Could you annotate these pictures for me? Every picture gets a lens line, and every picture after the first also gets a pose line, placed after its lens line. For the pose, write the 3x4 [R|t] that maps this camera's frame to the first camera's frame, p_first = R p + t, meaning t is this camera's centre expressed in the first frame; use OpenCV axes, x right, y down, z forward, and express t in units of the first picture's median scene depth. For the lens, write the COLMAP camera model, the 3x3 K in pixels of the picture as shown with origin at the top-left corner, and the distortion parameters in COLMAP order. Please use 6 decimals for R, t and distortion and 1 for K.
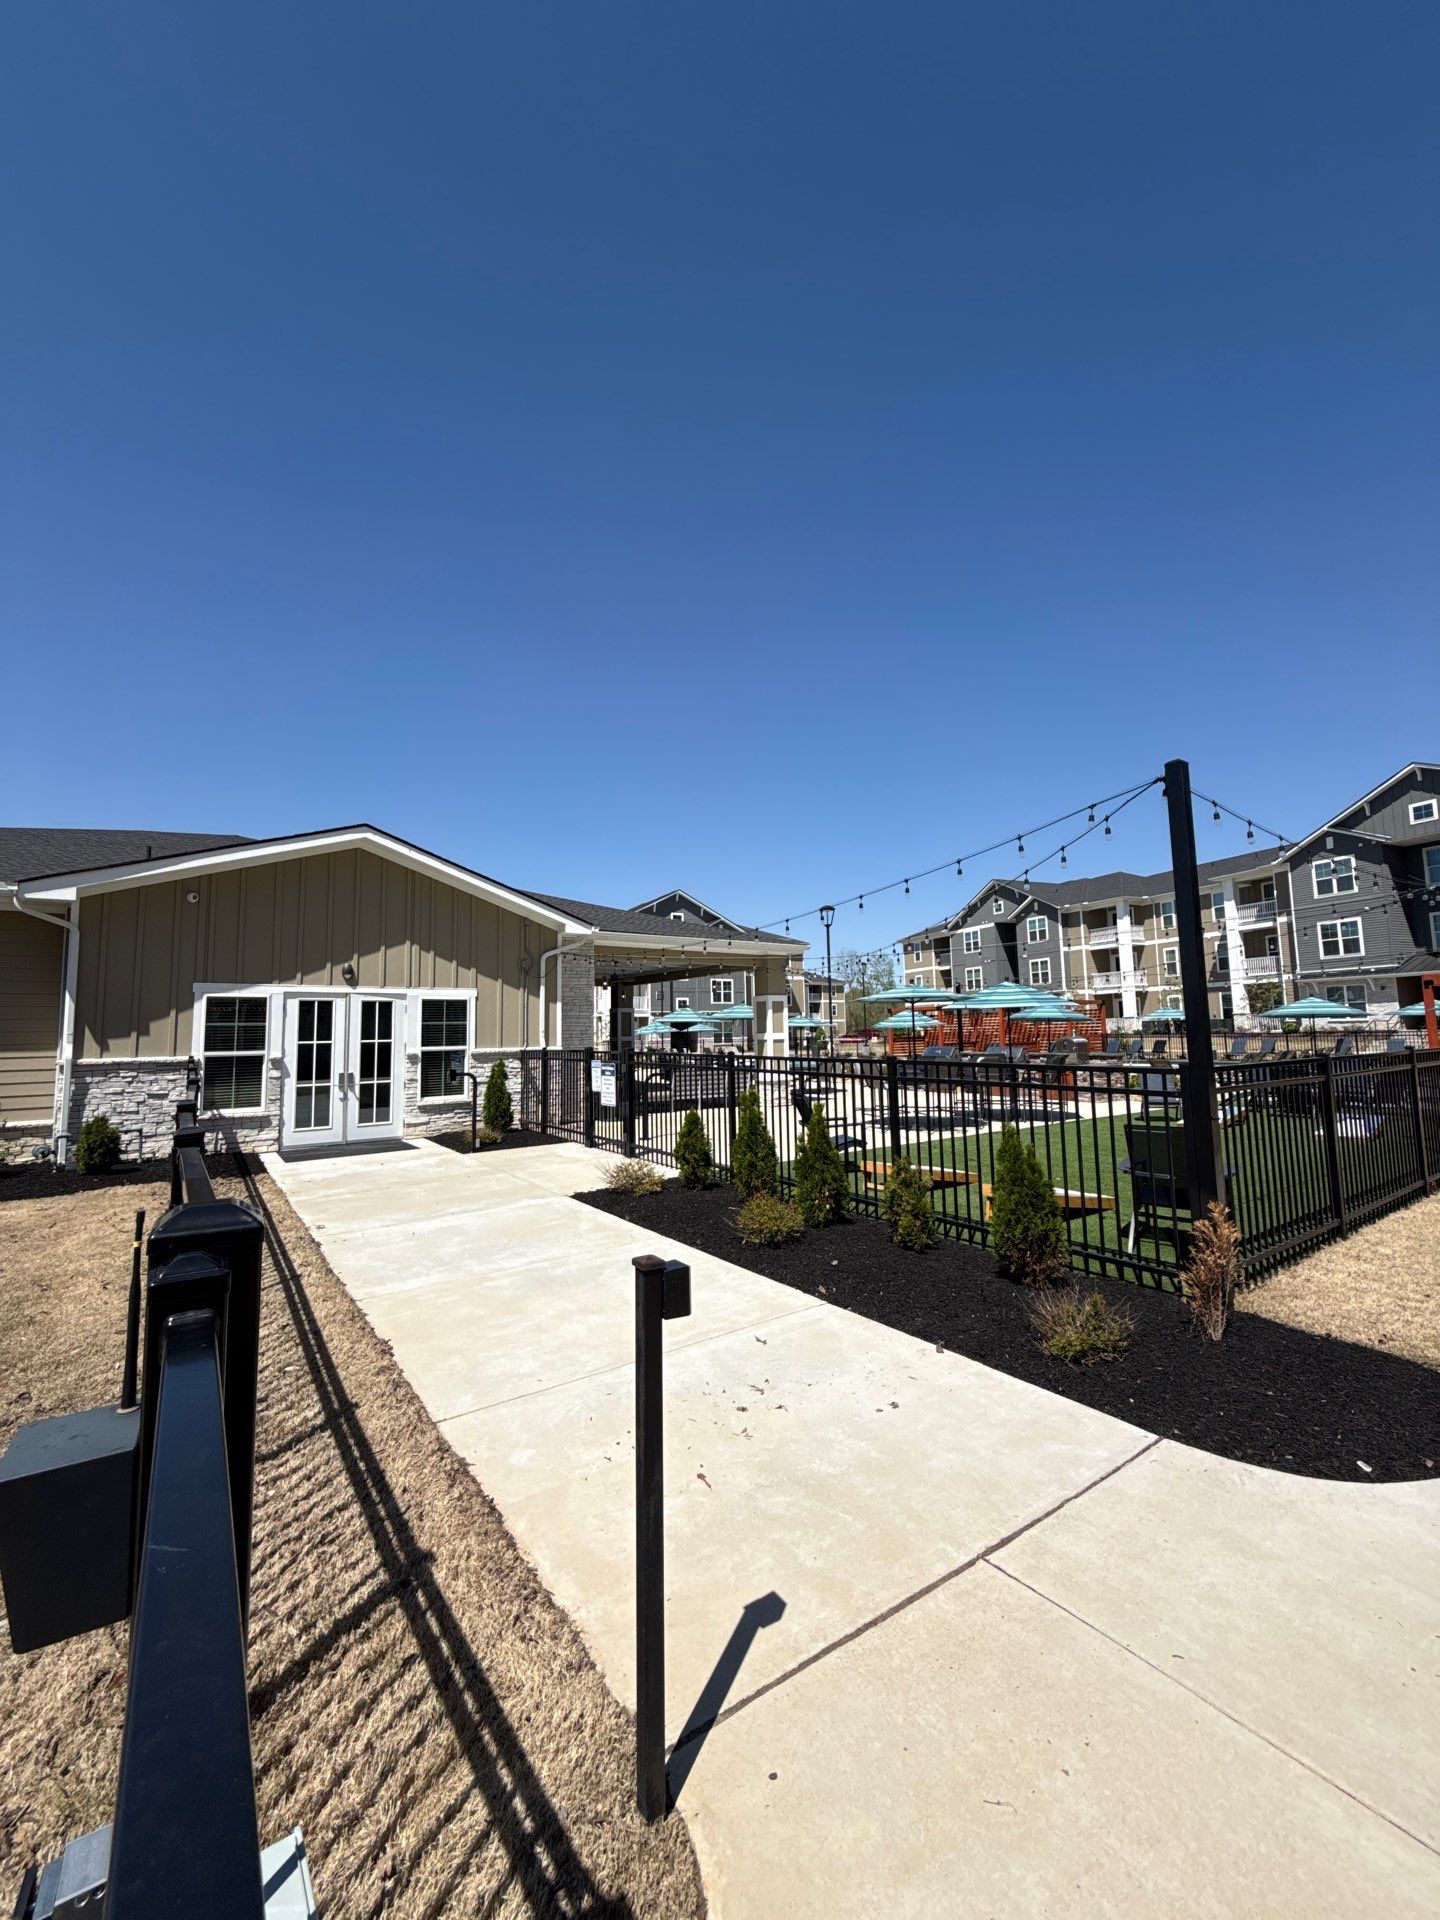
lens RADIAL K [[769.1, 0, 723.0], [0, 769.1, 959.2], [0, 0, 1]] dist [-0.001376, 0.000172]
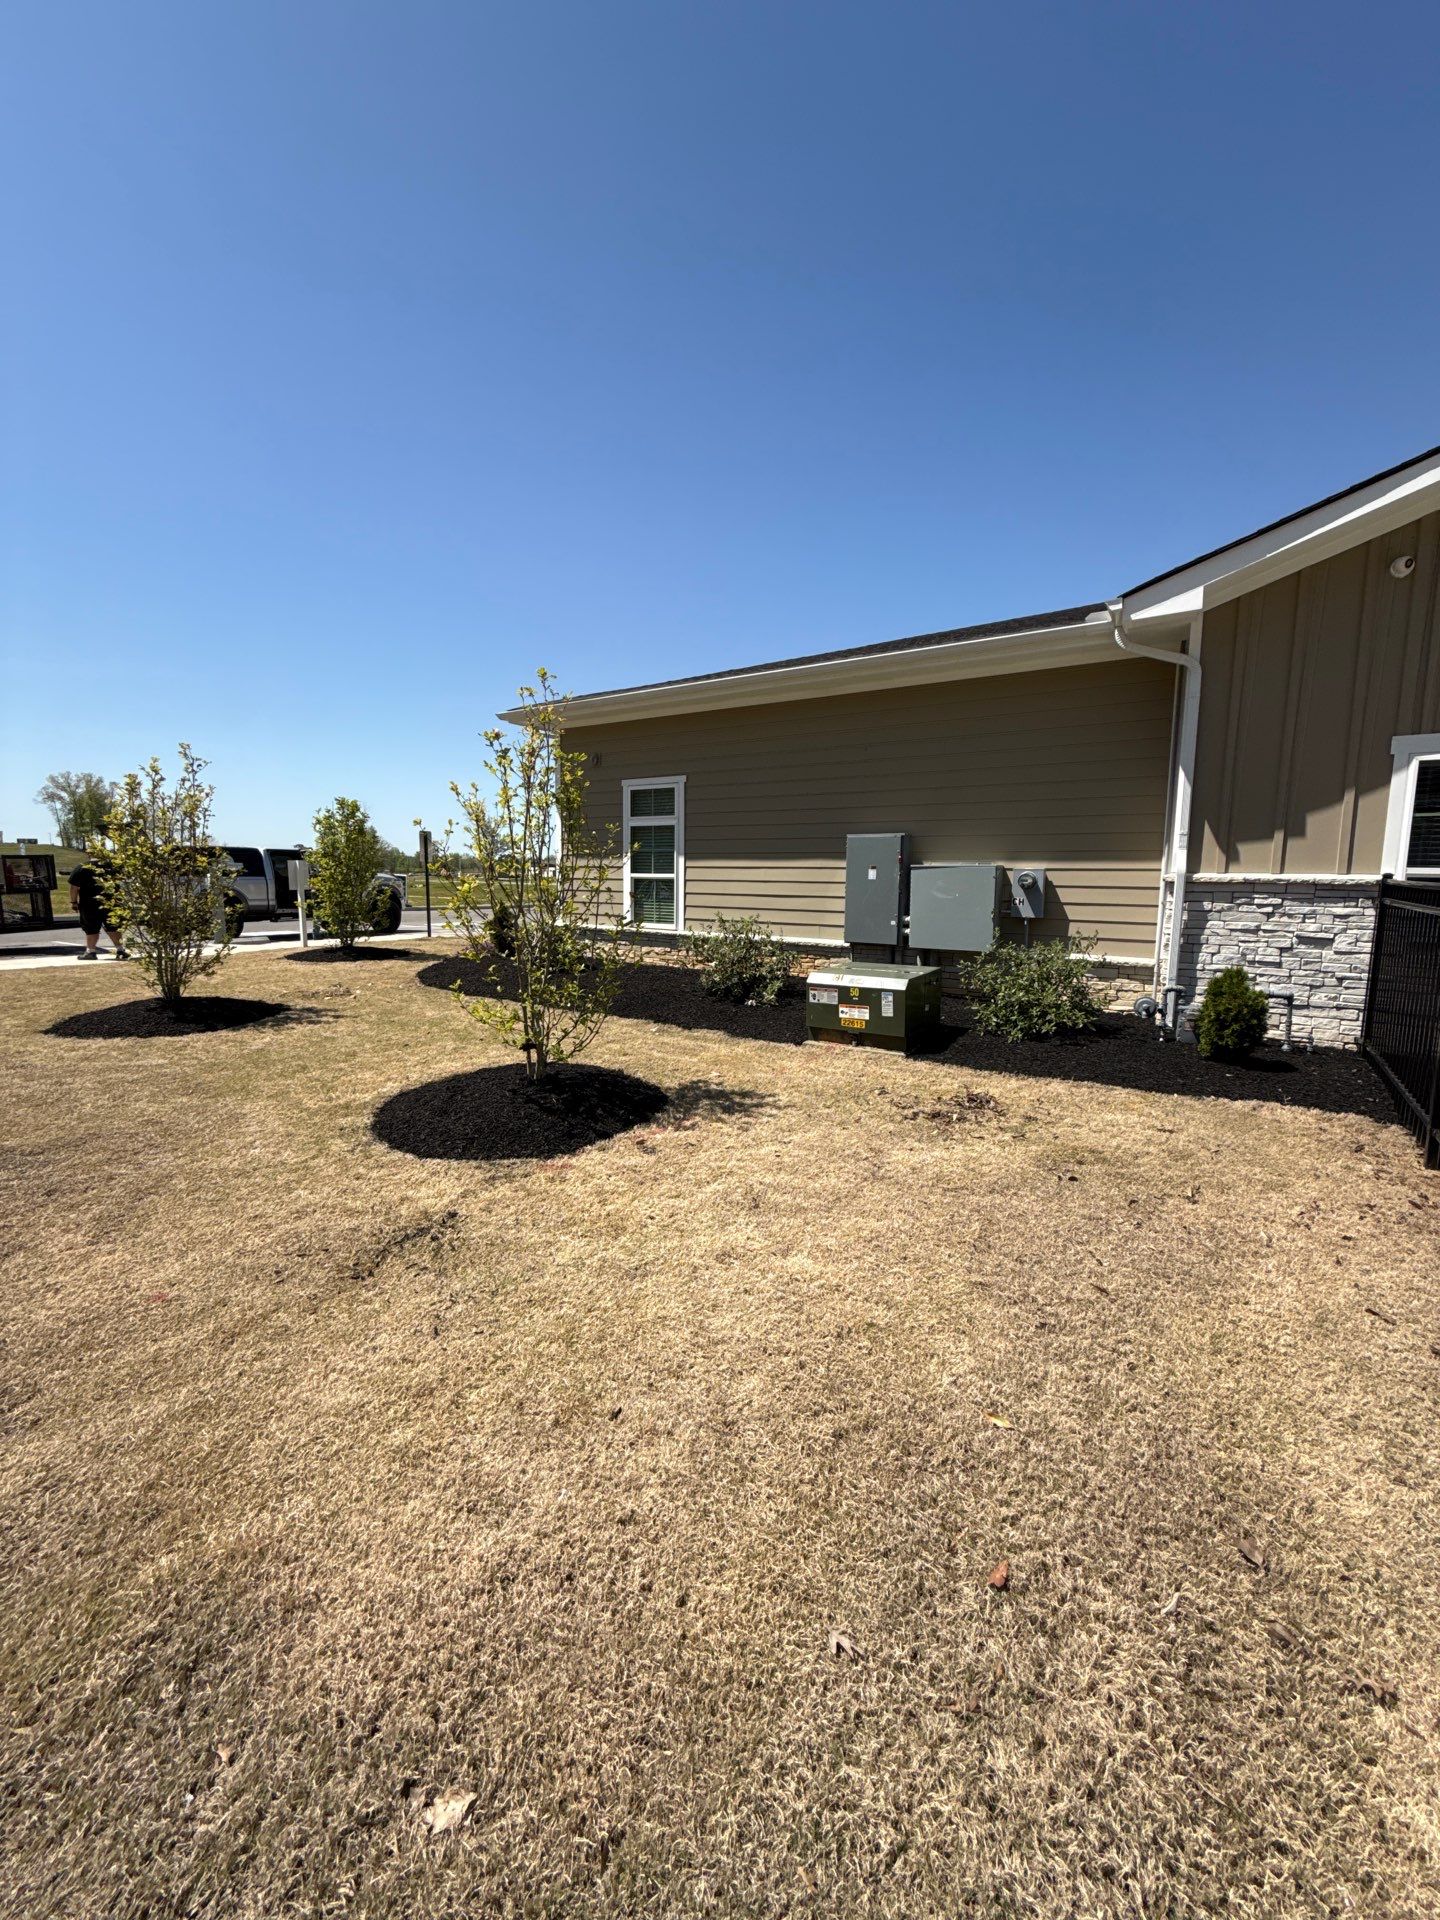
lens RADIAL K [[769.1, 0, 719.8], [0, 769.1, 963.5], [0, 0, 1]] dist [-0.001376, 0.000172]
pose [[0.381728, 0.134765, -0.914397, -0.381201], [0.073542, 0.981748, 0.175392, 0.060562], [0.921344, -0.134198, 0.364850, 0.377428]]
